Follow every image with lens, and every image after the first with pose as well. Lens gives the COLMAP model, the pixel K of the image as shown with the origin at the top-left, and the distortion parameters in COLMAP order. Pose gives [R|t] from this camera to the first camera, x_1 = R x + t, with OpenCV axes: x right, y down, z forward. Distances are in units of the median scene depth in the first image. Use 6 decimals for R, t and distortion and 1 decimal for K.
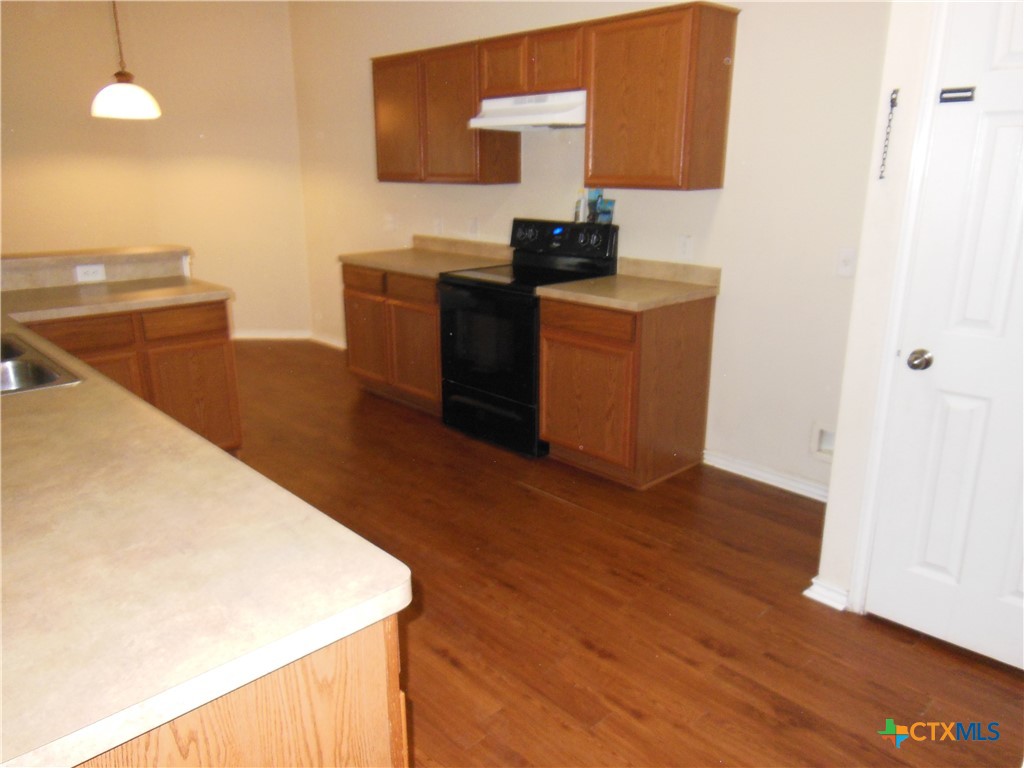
lens RADIAL K [[764.6, 0, 512.0], [0, 764.6, 384.0], [0, 0, 1]] dist [0.072843, 0.000514]
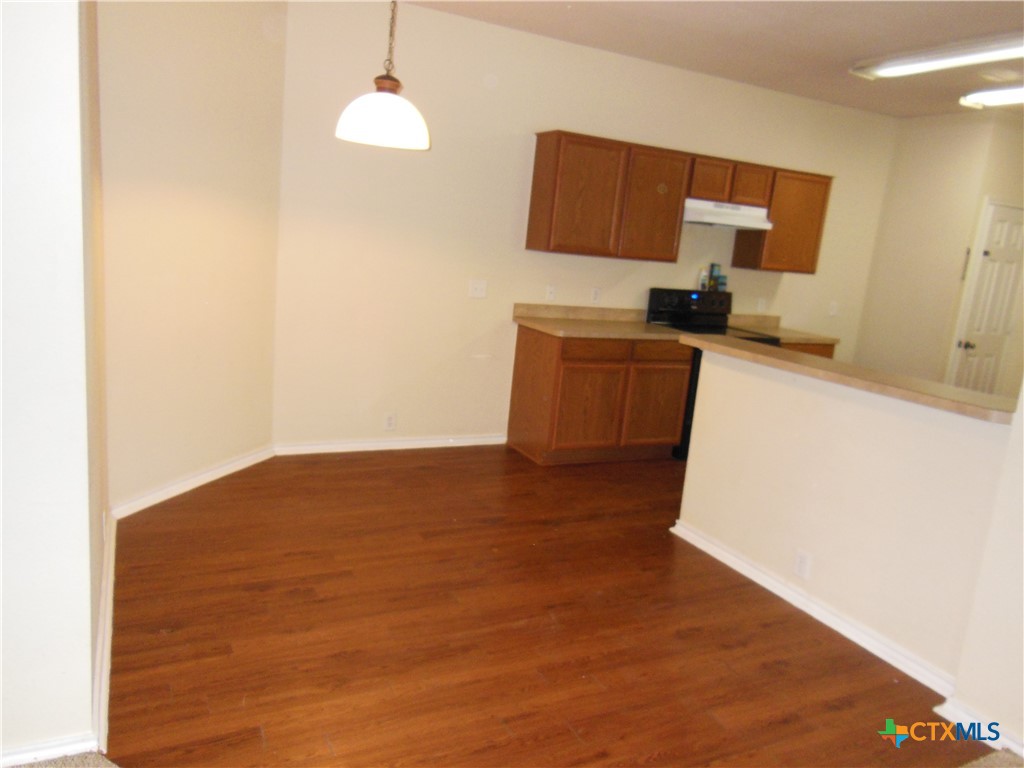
lens RADIAL K [[739.9, 0, 512.0], [0, 739.9, 384.0], [0, 0, 1]] dist [0.001546, 0.001214]
pose [[0.284580, -0.156340, 0.945818, -1.268378], [0.175437, 0.978444, 0.108947, -0.243120], [-0.942463, 0.134928, 0.305874, 0.906202]]
